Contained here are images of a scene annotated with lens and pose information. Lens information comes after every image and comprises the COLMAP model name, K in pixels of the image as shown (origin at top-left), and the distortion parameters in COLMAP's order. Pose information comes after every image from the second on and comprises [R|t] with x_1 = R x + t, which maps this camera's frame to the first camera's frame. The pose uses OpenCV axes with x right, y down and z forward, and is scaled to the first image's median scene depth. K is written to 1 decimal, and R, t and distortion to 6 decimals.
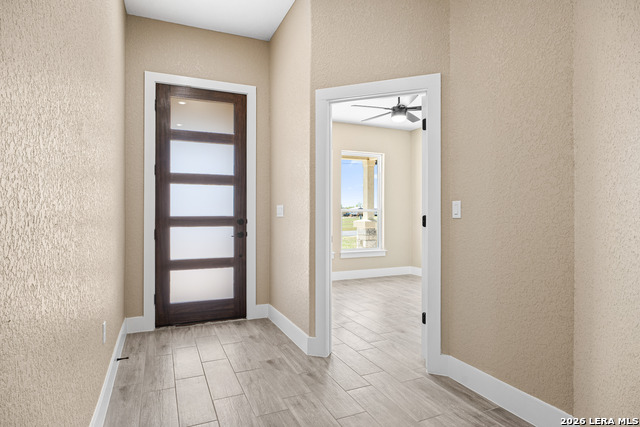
lens RADIAL K [[374.5, 0, 320.0], [0, 374.5, 215.4], [0, 0, 1]] dist [0.007530, 0.001494]
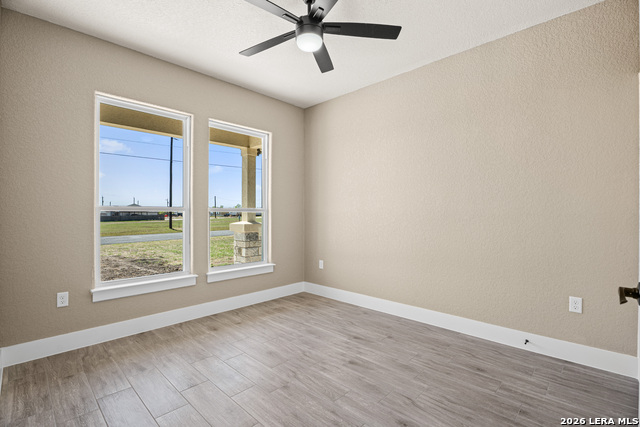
lens RADIAL K [[293.2, 0, 320.1], [0, 293.2, 211.1], [0, 0, 1]] dist [-0.011934, -0.000163]
pose [[0.929942, 0.001671, 0.367704, 0.041407], [0.003818, 0.999892, -0.014201, -0.002393], [-0.367688, 0.014610, 0.929835, 0.365851]]
